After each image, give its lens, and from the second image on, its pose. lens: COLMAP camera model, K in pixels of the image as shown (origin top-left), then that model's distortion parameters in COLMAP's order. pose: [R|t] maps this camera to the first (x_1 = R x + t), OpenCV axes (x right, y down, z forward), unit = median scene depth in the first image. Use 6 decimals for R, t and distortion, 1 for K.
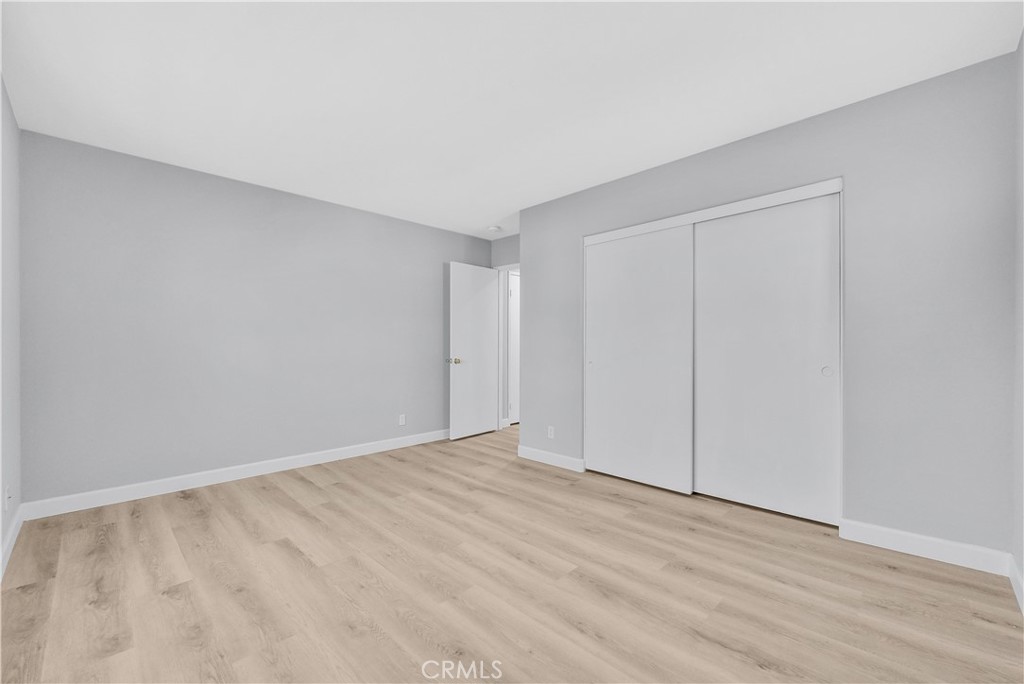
lens RADIAL K [[415.9, 0, 512.7], [0, 415.9, 343.6], [0, 0, 1]] dist [-0.001040, -0.000566]
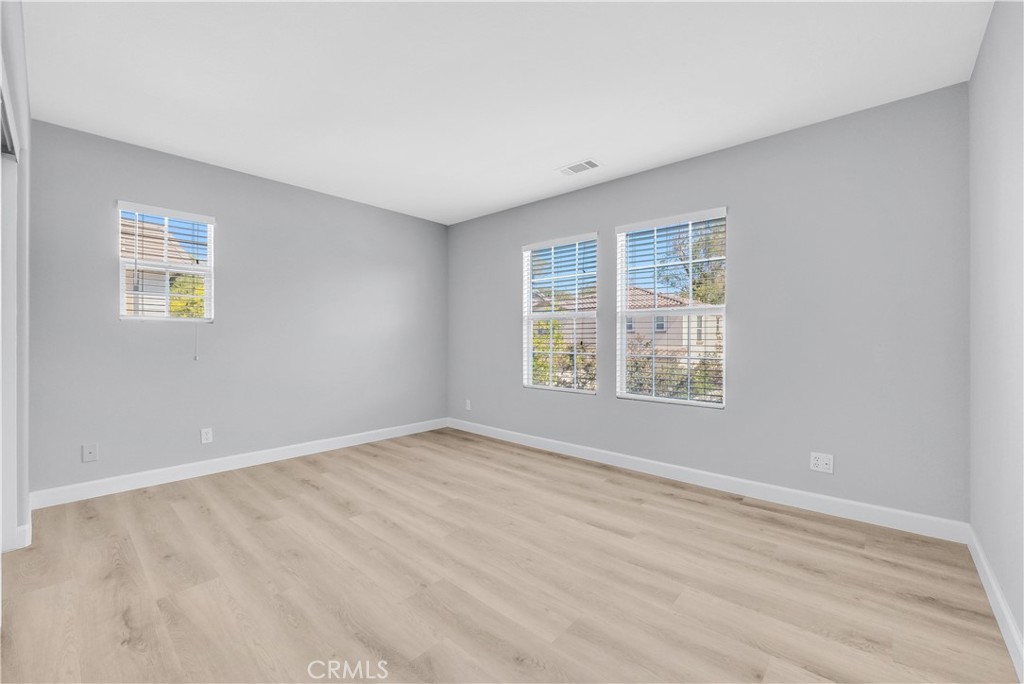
lens RADIAL K [[415.9, 0, 511.5], [0, 415.9, 340.4], [0, 0, 1]] dist [-0.001040, -0.000566]
pose [[-0.998913, -0.000609, -0.046618, -0.228195], [-0.000675, 0.999999, 0.001400, 0.011781], [0.046617, 0.001429, -0.998912, 1.950311]]
